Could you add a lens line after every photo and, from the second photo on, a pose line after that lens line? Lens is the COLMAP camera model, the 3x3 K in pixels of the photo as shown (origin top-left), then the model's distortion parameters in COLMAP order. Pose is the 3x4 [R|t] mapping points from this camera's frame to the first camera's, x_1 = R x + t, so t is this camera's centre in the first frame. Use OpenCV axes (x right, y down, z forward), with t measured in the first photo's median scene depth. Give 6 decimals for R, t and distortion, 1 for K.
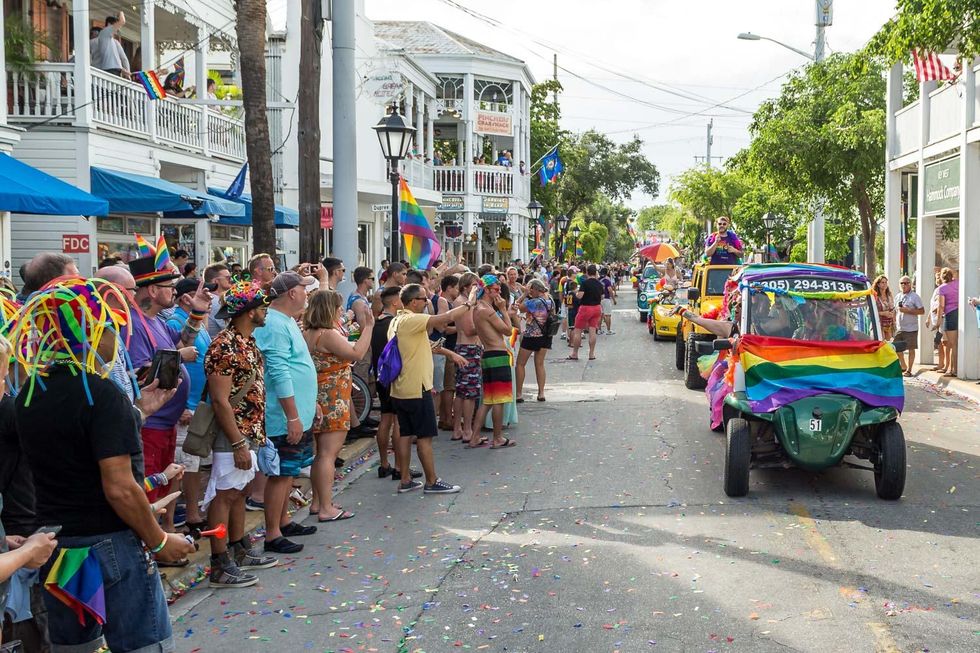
lens RADIAL K [[1212.1, 0, 490.0], [0, 1212.1, 326.5], [0, 0, 1]] dist [-0.141897, -0.030945]
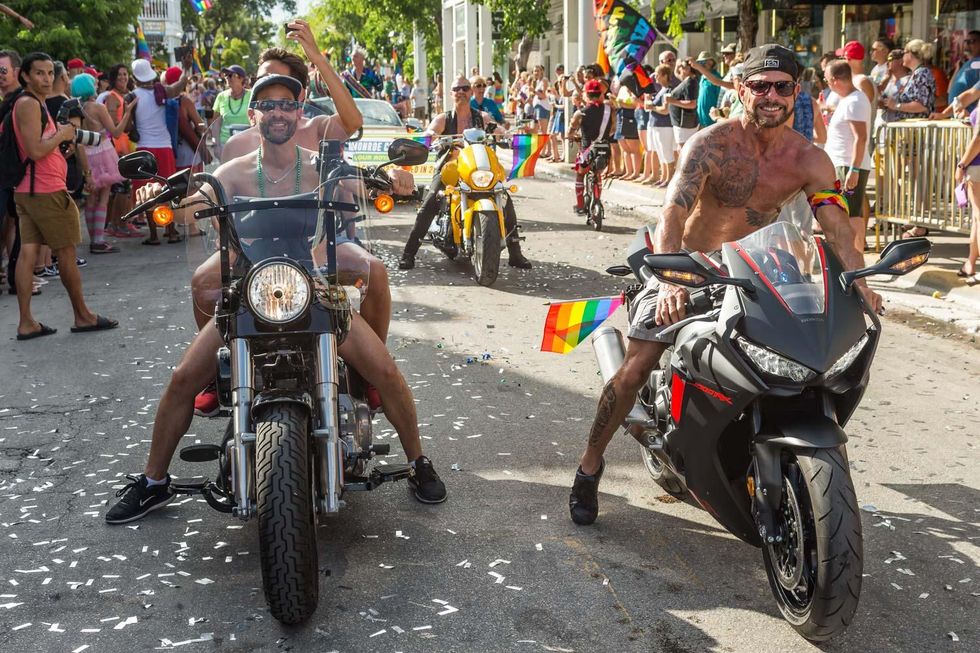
lens RADIAL K [[1473.3, 0, 490.0], [0, 1473.3, 326.5], [0, 0, 1]] dist [0.035295, 0.052093]
pose [[0.966602, -0.056508, 0.249973, -0.036802], [0.028512, 0.993045, 0.114233, 0.021292], [-0.254690, -0.103290, 0.961491, -0.322387]]
